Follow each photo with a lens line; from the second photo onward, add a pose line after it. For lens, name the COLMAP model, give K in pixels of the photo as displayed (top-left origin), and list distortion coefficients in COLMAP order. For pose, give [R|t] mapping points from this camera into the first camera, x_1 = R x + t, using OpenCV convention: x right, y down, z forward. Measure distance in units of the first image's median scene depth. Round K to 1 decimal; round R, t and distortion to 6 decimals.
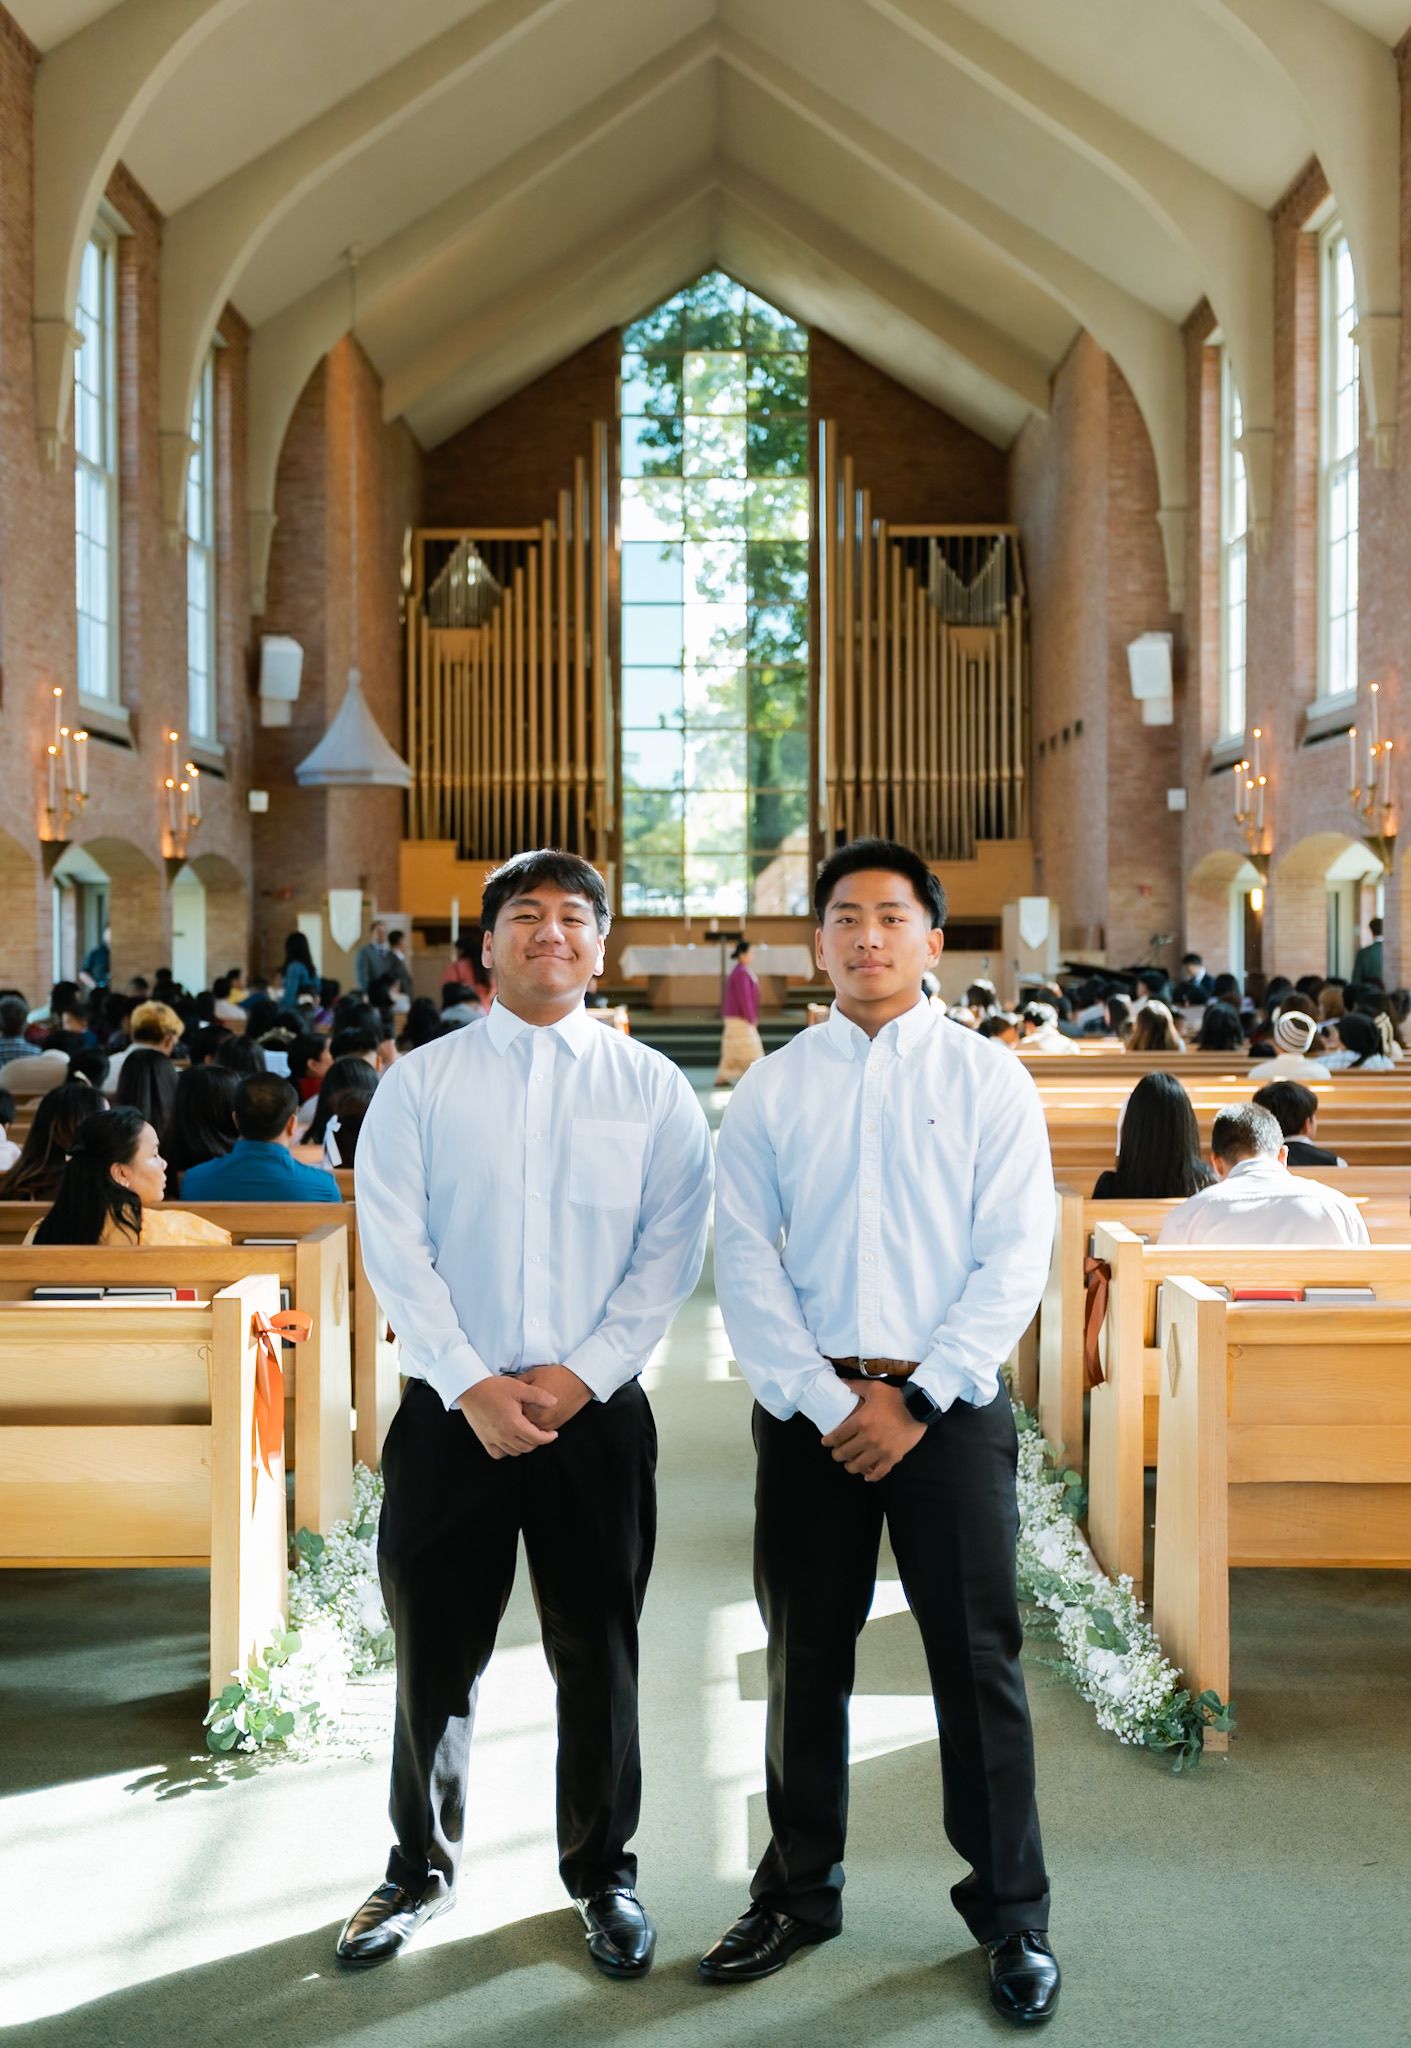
lens RADIAL K [[2327.4, 0, 680.6], [0, 2327.4, 952.1], [0, 0, 1]] dist [-0.007616, -0.005590]
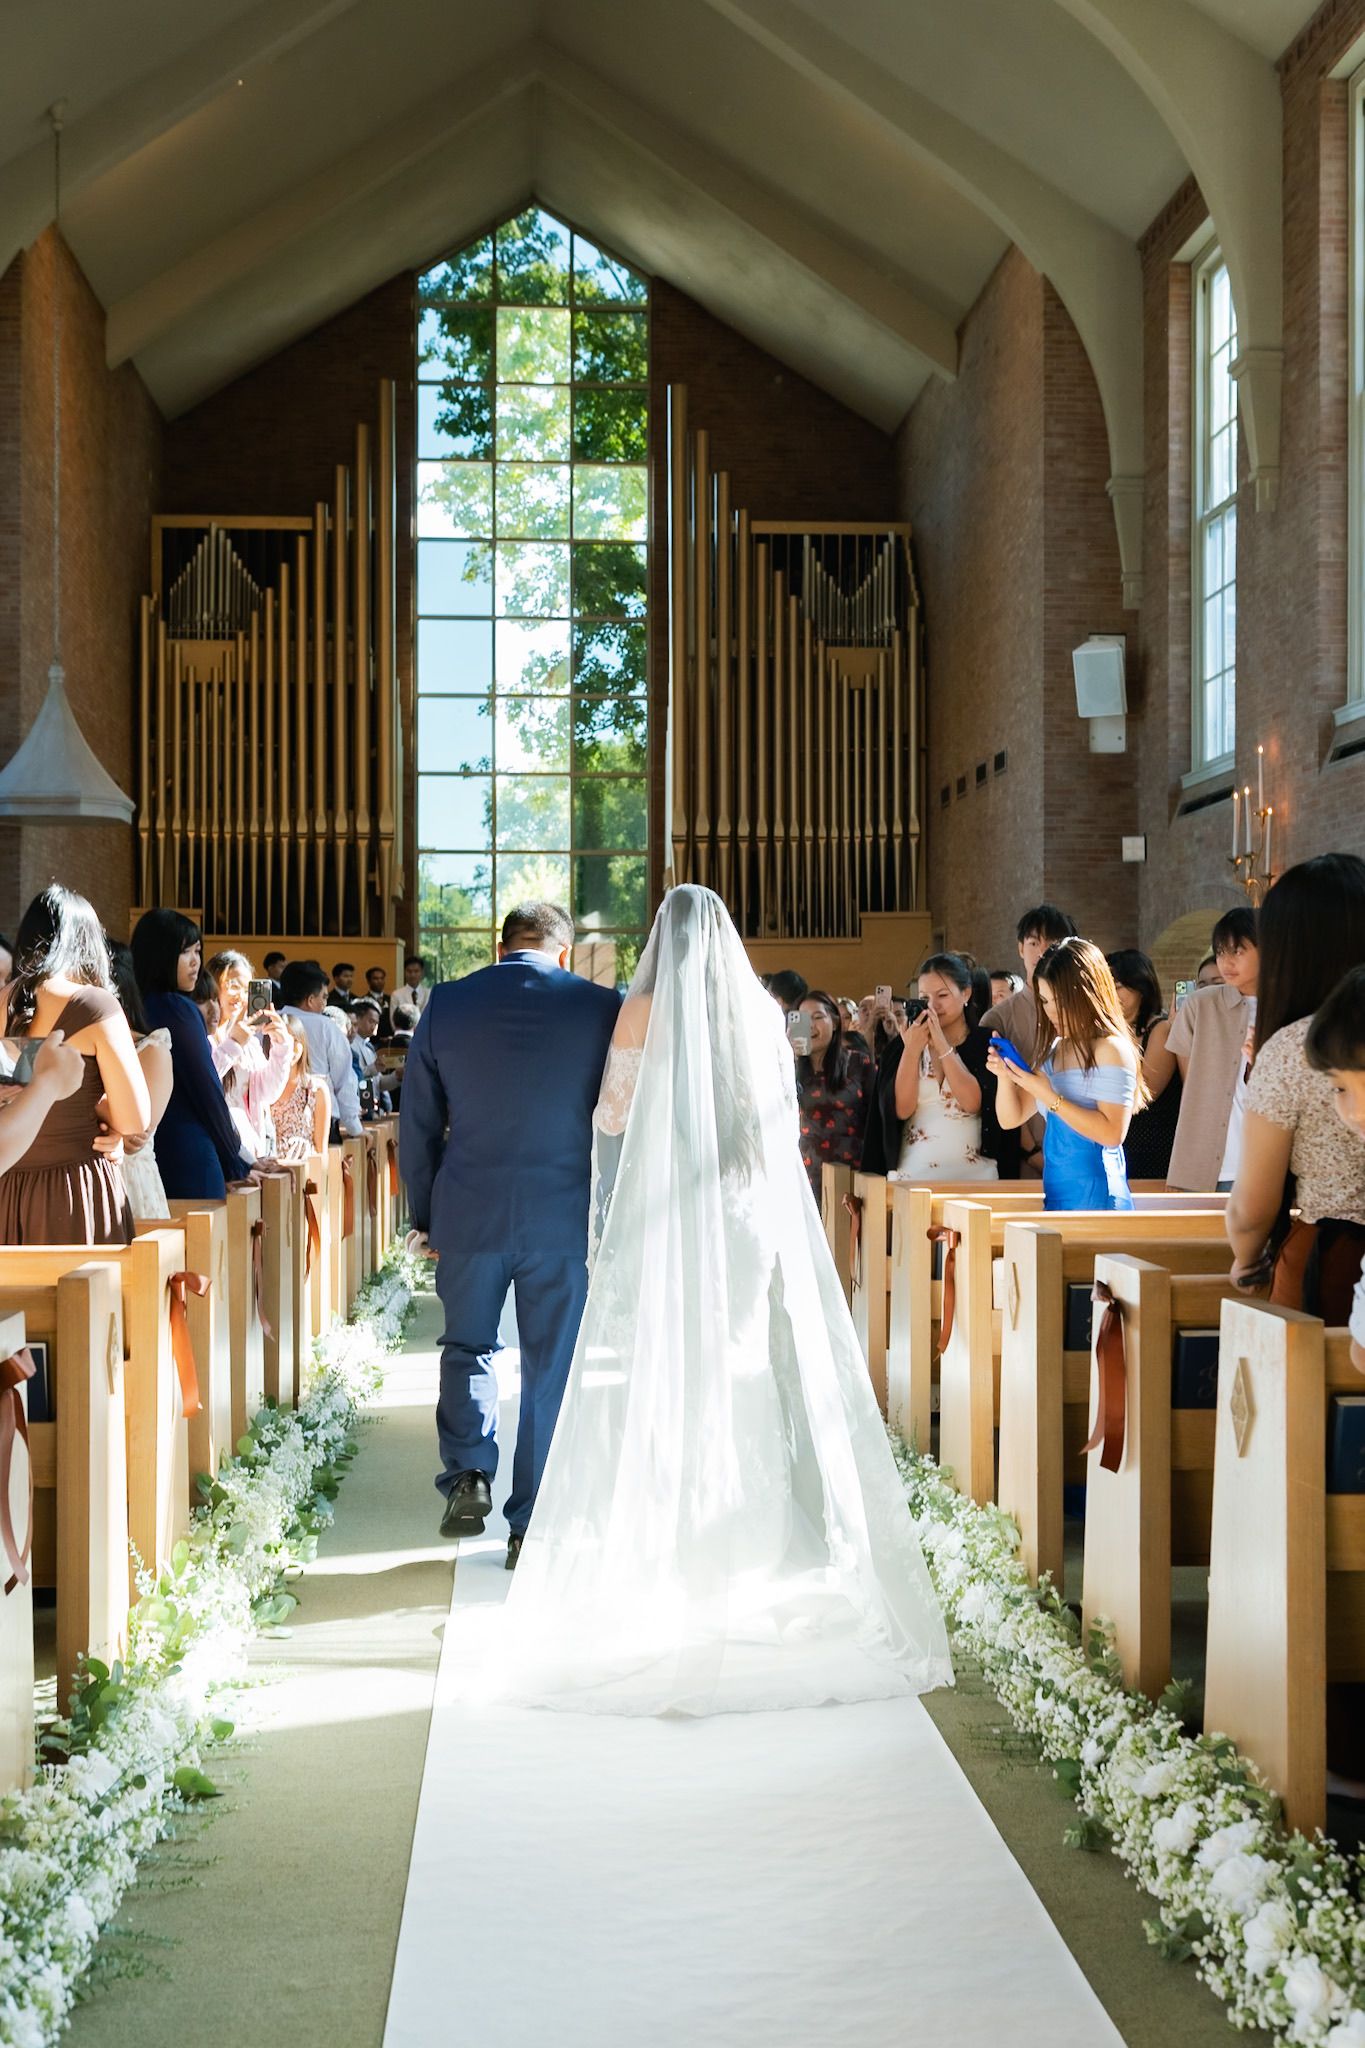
lens RADIAL K [[2591.9, 0, 695.6], [0, 2591.9, 1027.8], [0, 0, 1]] dist [0.002831, -0.013520]
pose [[0.996591, 0.002677, 0.082456, -0.002852], [-0.001194, 0.999837, -0.018024, 0.008040], [-0.082491, 0.017864, 0.996432, 0.123376]]
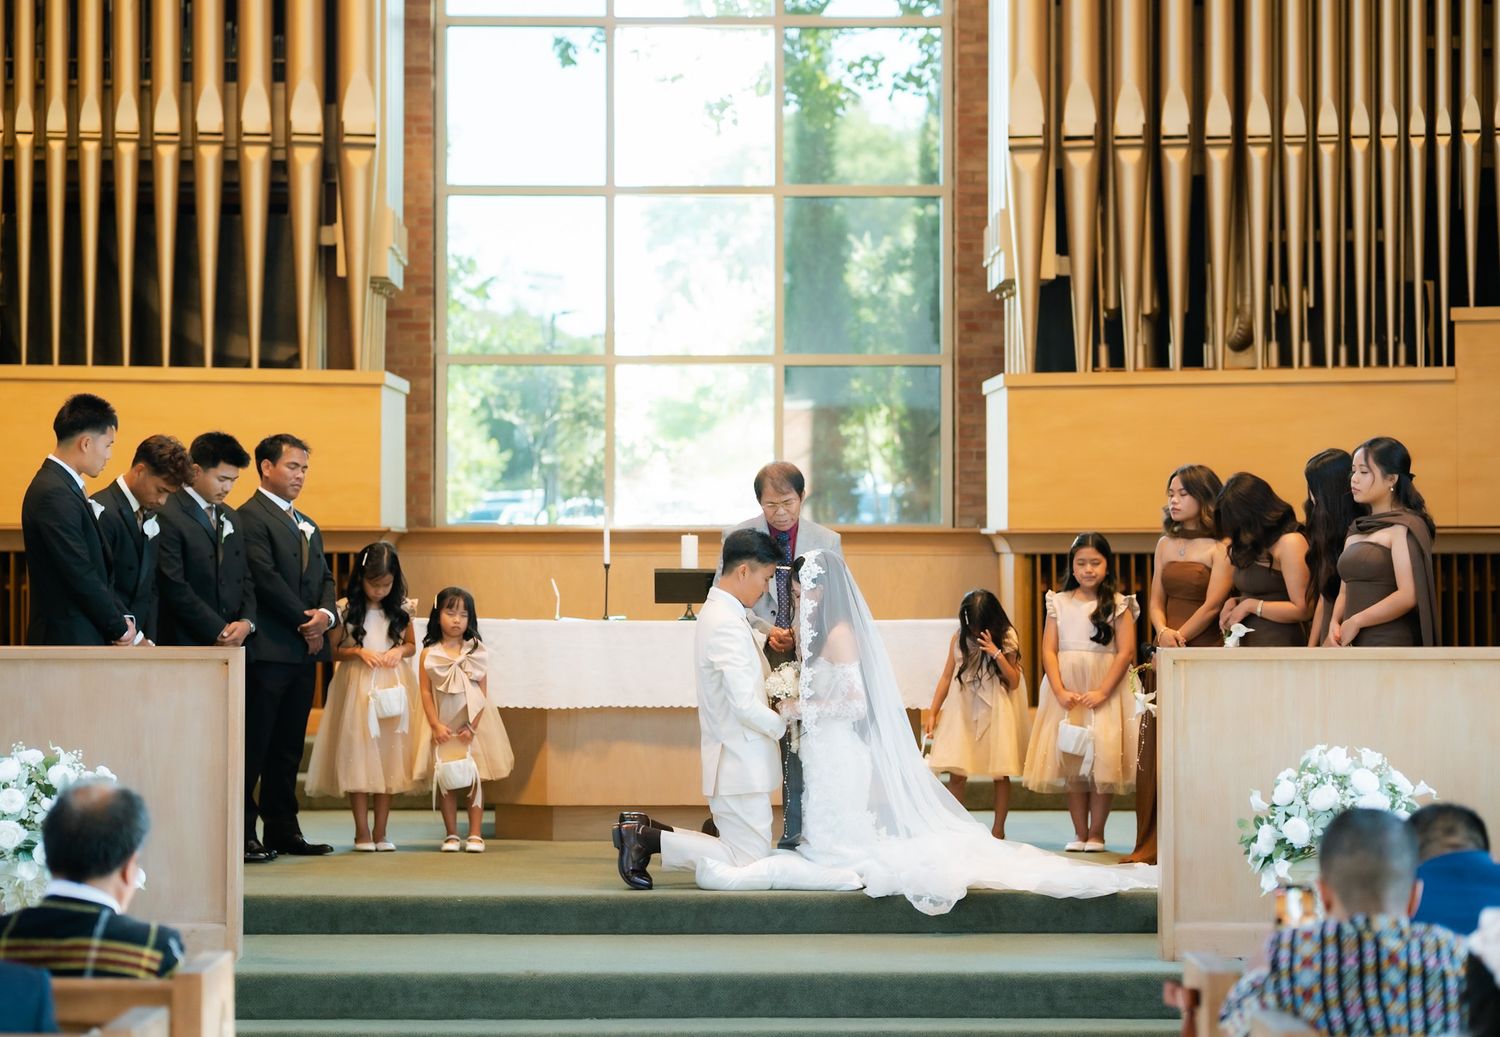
lens RADIAL K [[3721.2, 0, 697.2], [0, 3721.2, 517.7], [0, 0, 1]] dist [0.035329, 0.176446]
pose [[0.999864, 0.002359, 0.016326, 0.006872], [-0.001964, 0.999706, -0.024176, -0.003566], [-0.016378, 0.024141, 0.999574, 0.466602]]
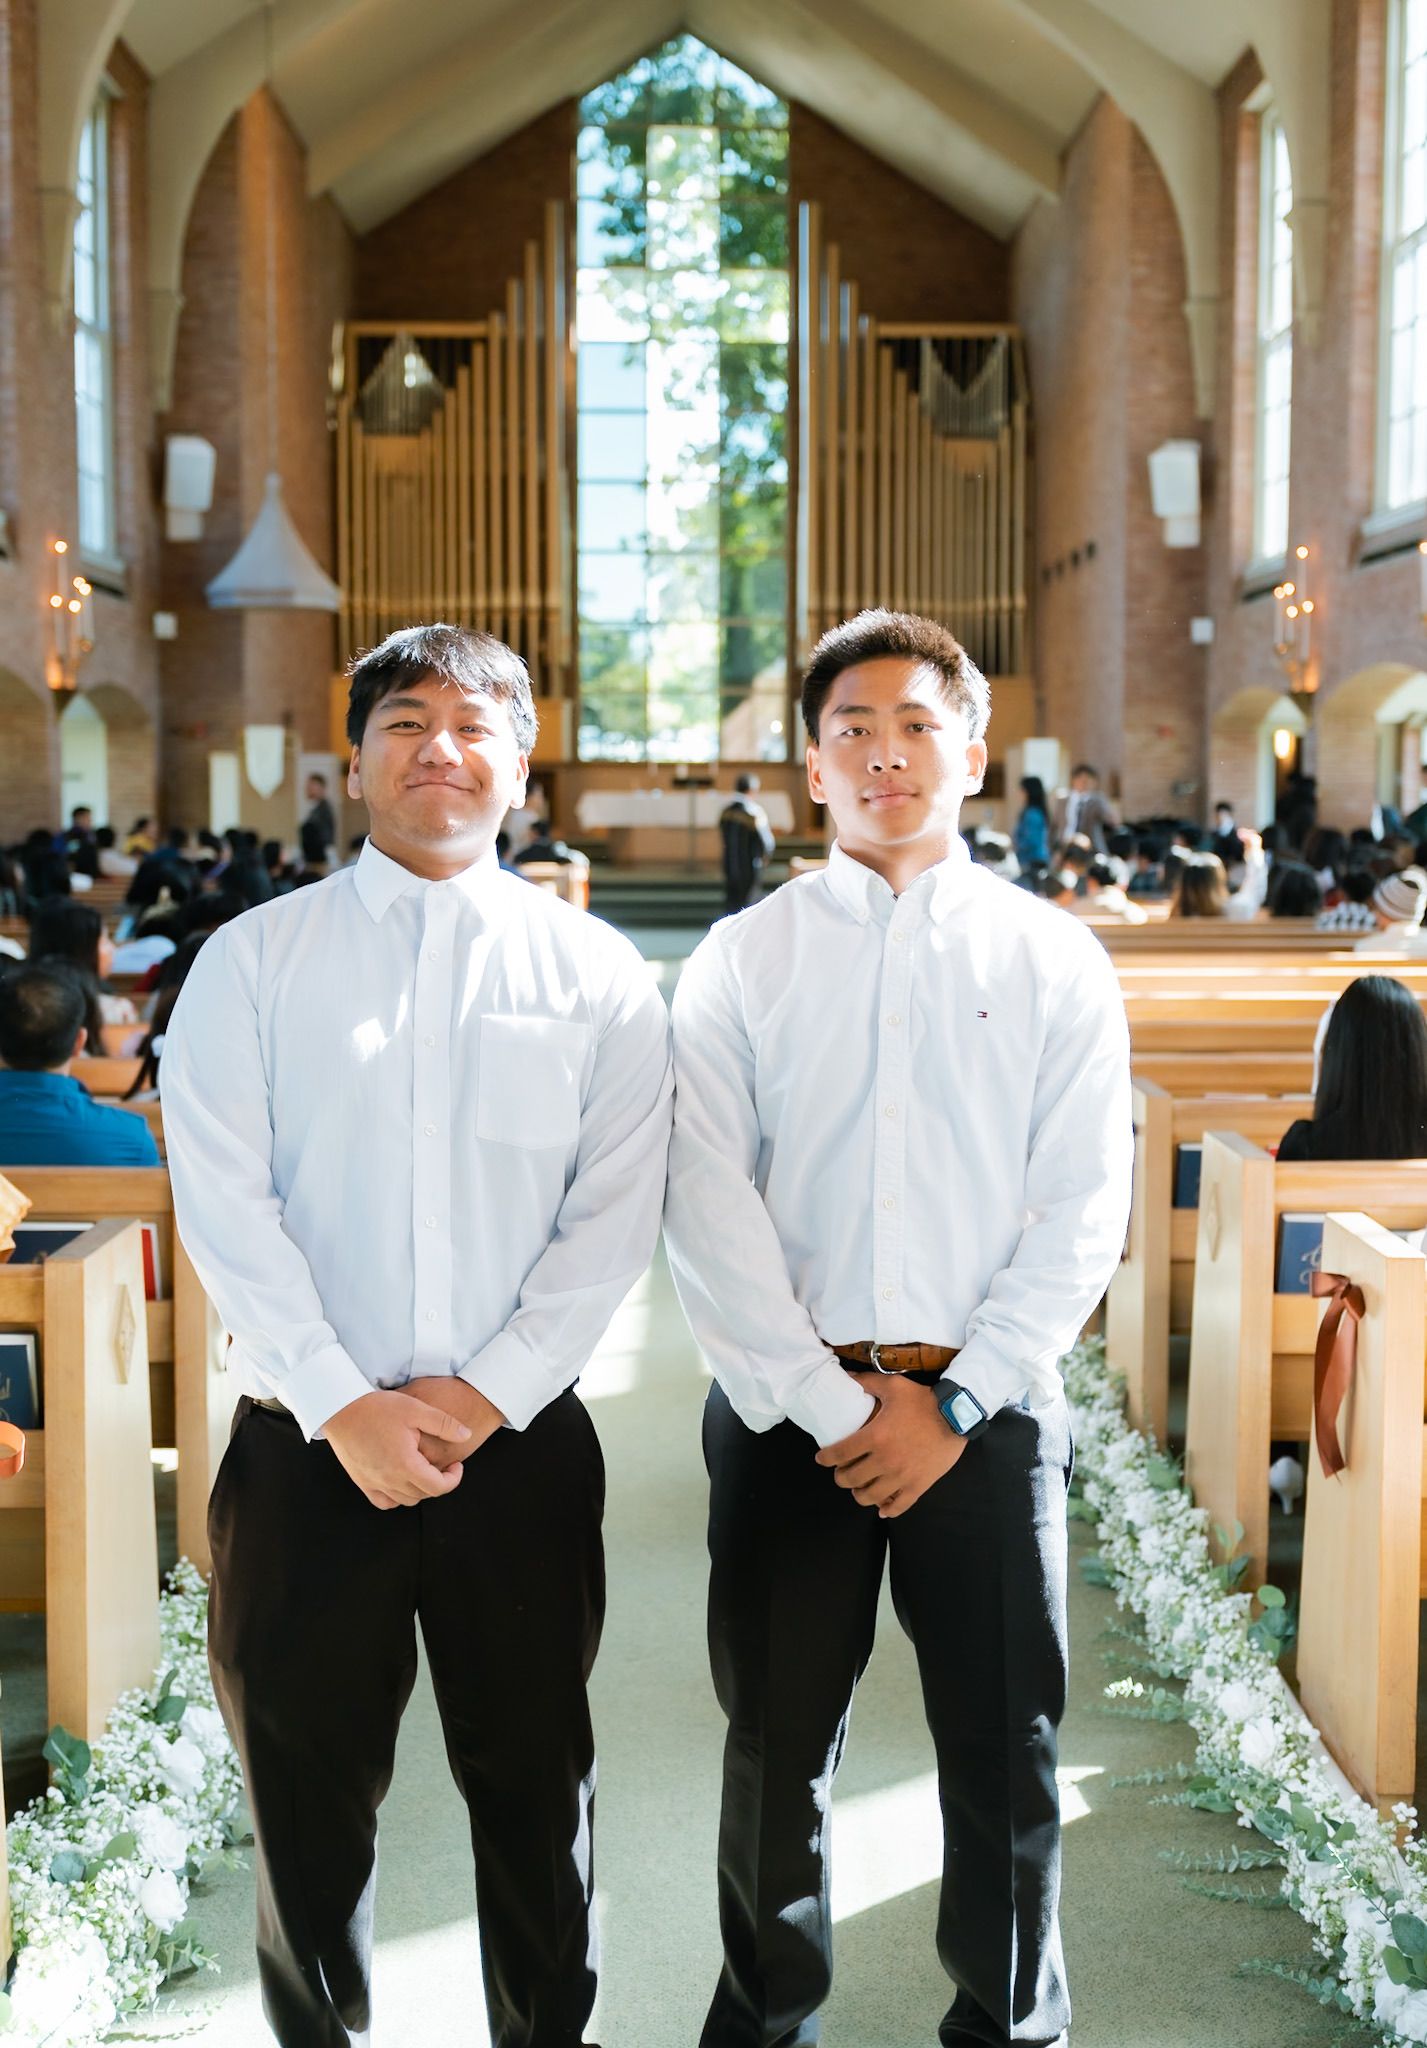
lens RADIAL K [[2440.2, 0, 724.3], [0, 2440.2, 948.8], [0, 0, 1]] dist [0.003755, -0.001835]
pose [[0.999410, 0.001996, 0.034284, -0.001341], [-0.004043, 0.998206, 0.059734, 0.000862], [-0.034103, -0.059837, 0.997625, 0.053410]]
